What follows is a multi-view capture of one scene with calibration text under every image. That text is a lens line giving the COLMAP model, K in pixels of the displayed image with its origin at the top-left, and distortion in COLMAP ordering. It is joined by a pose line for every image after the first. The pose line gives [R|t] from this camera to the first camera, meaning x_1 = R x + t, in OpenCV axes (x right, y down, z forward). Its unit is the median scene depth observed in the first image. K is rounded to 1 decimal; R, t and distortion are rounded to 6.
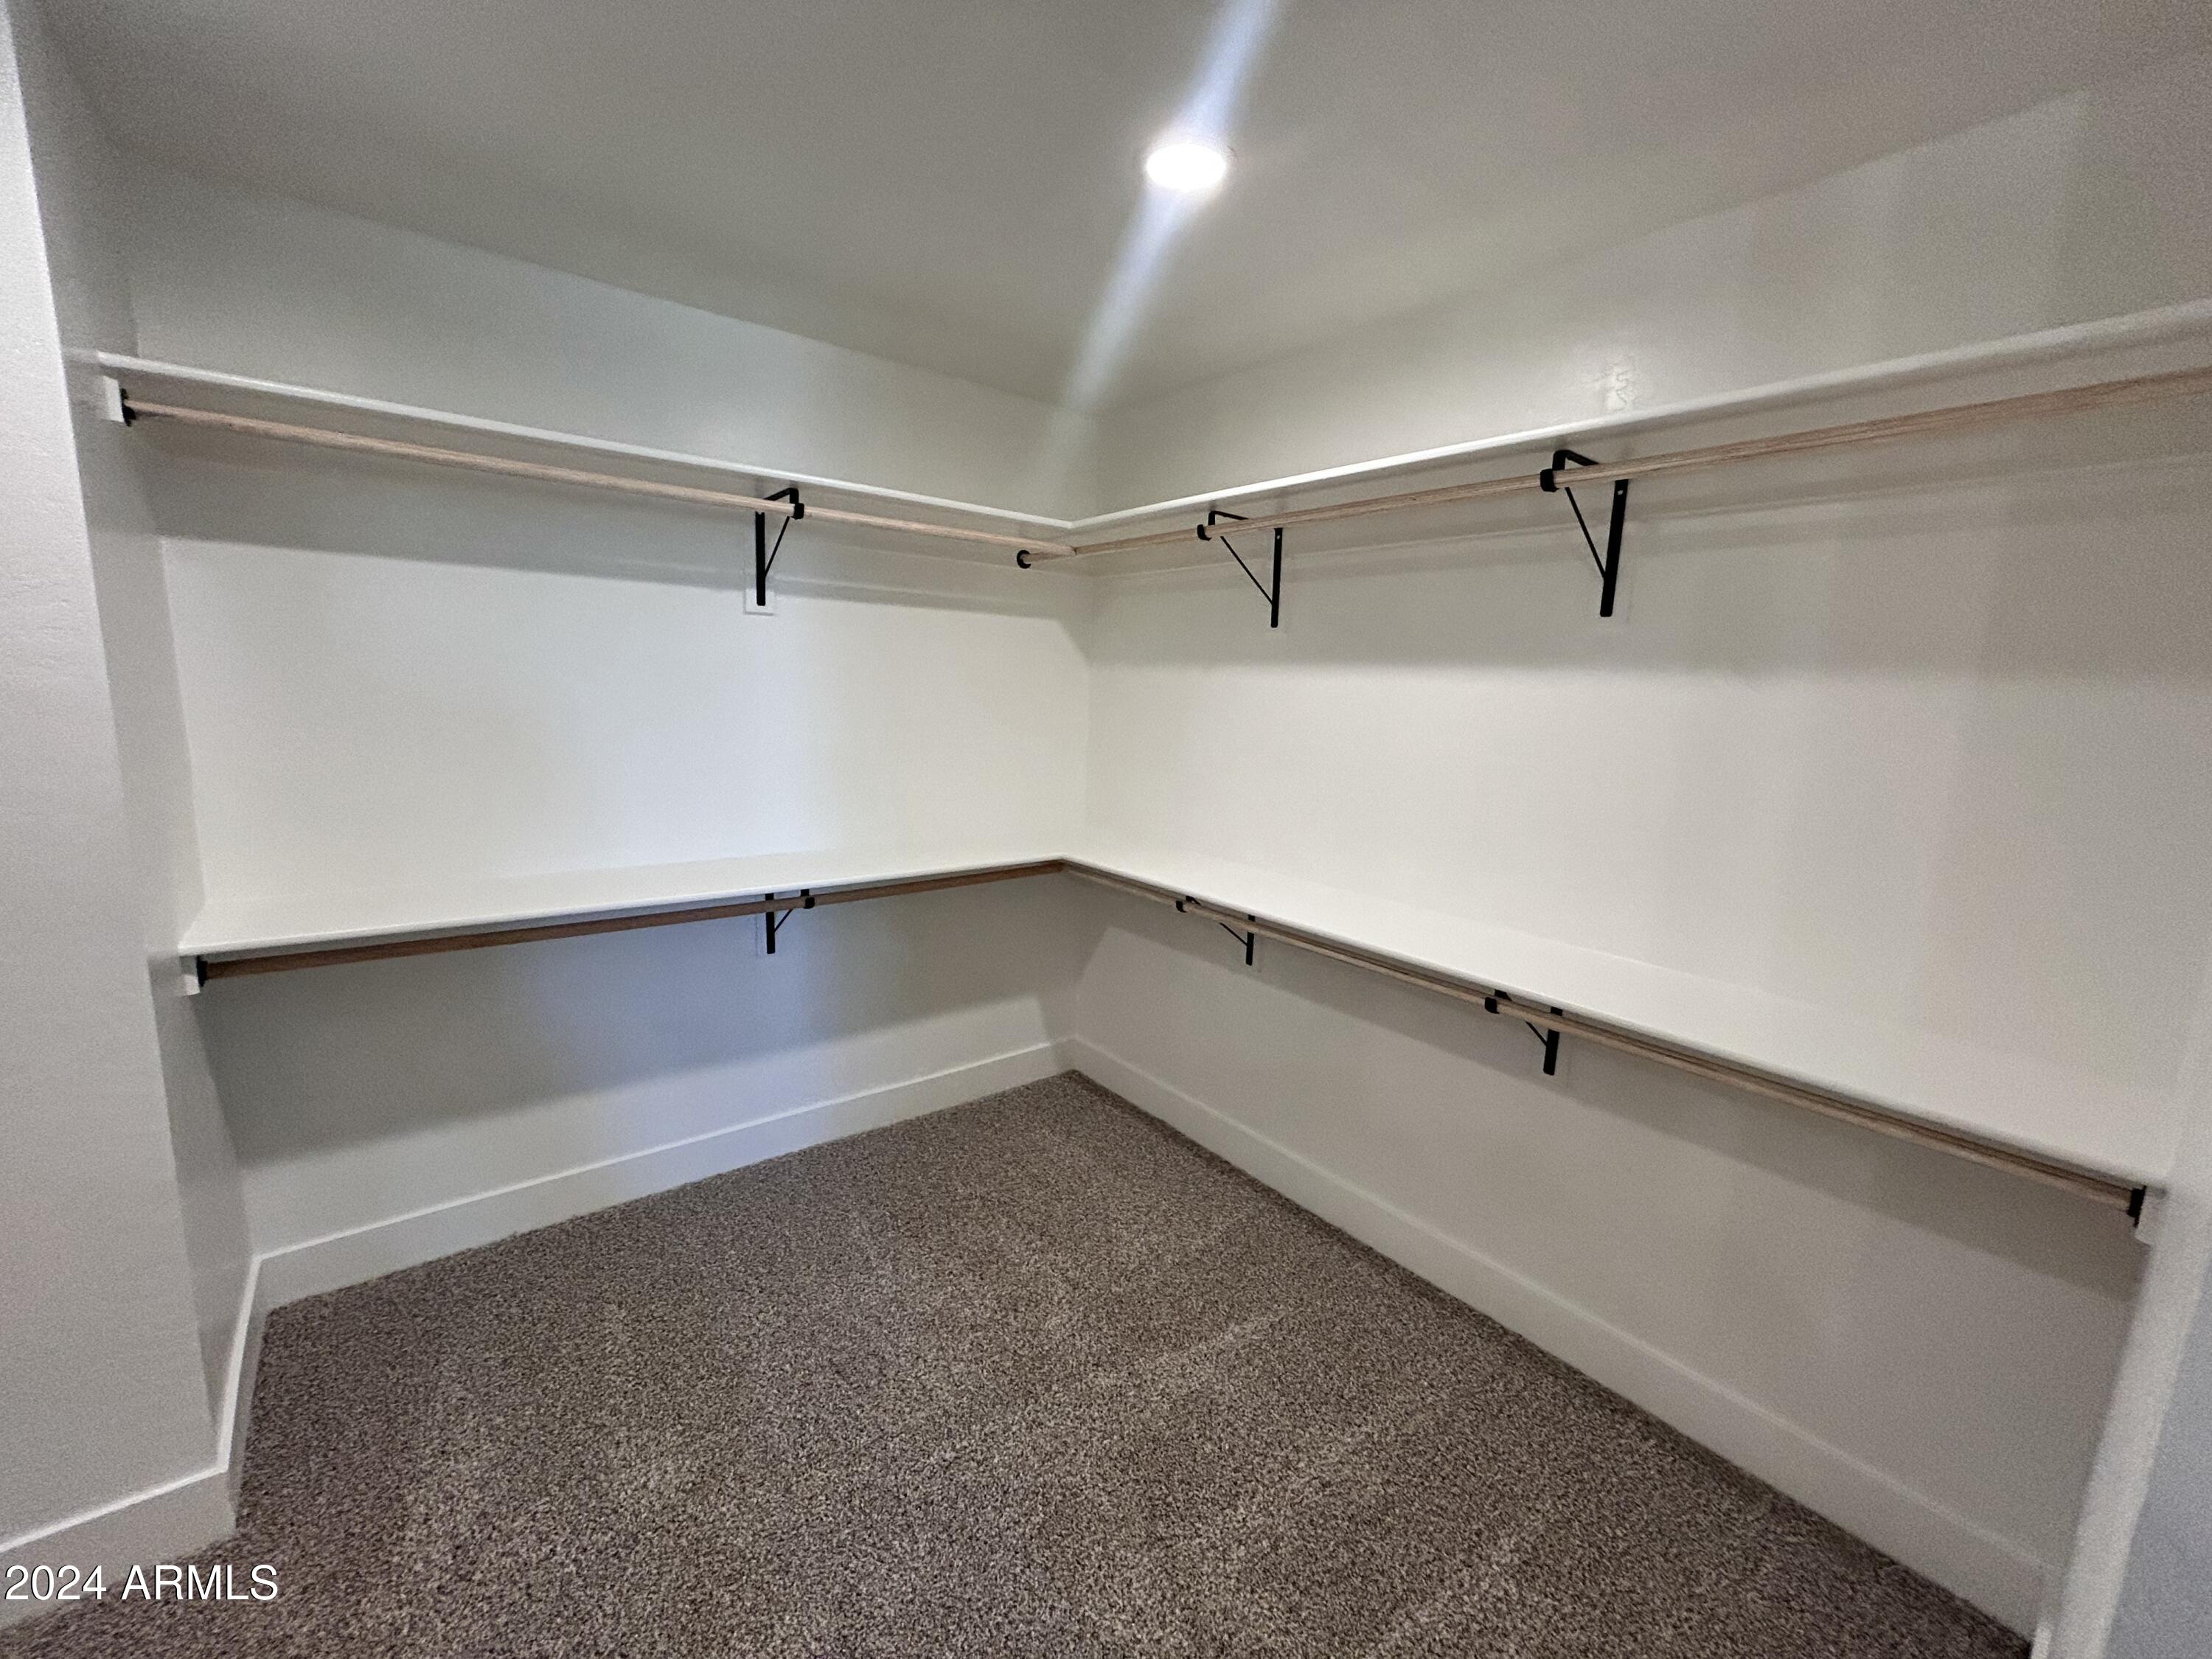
lens RADIAL K [[887.1, 0, 1104.3], [0, 887.1, 830.5], [0, 0, 1]] dist [-0.001646, 0.000422]
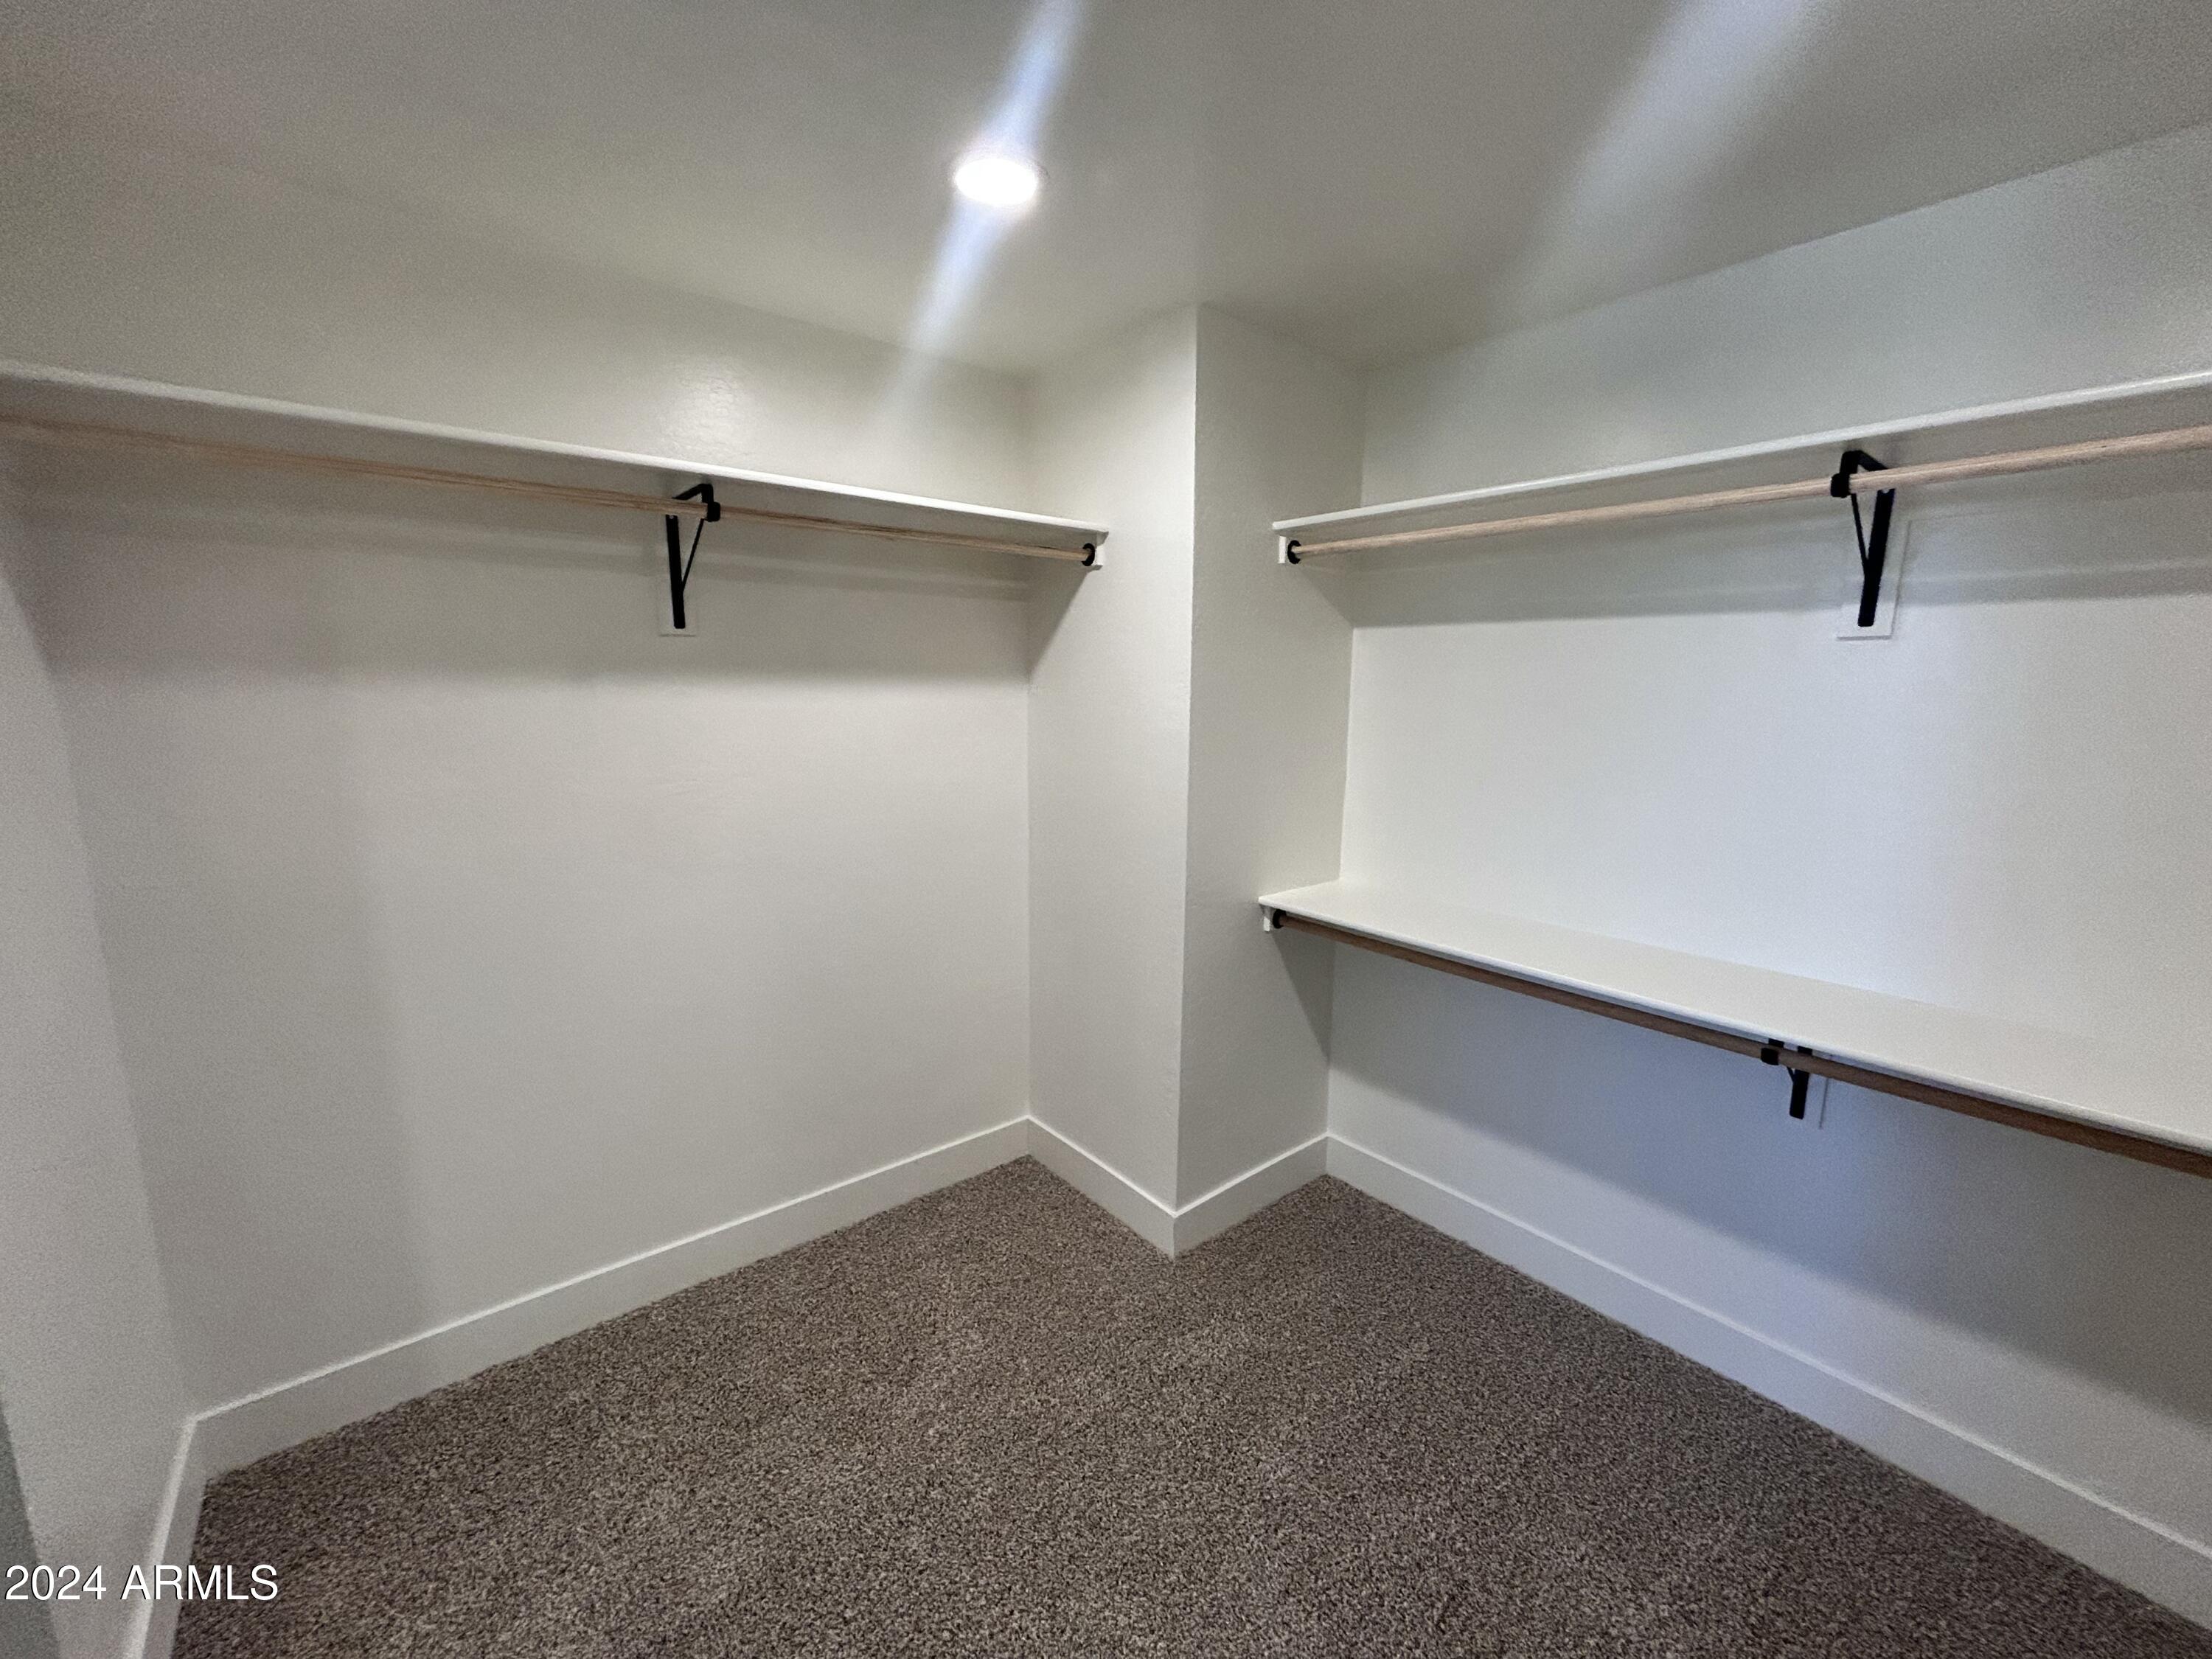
lens RADIAL K [[887.1, 0, 1104.3], [0, 887.1, 830.5], [0, 0, 1]] dist [-0.001646, 0.000422]
pose [[0.020149, 0.128196, -0.991544, 0.363511], [-0.173581, 0.977133, 0.122806, -0.096650], [0.984613, 0.169639, 0.041940, 0.499846]]
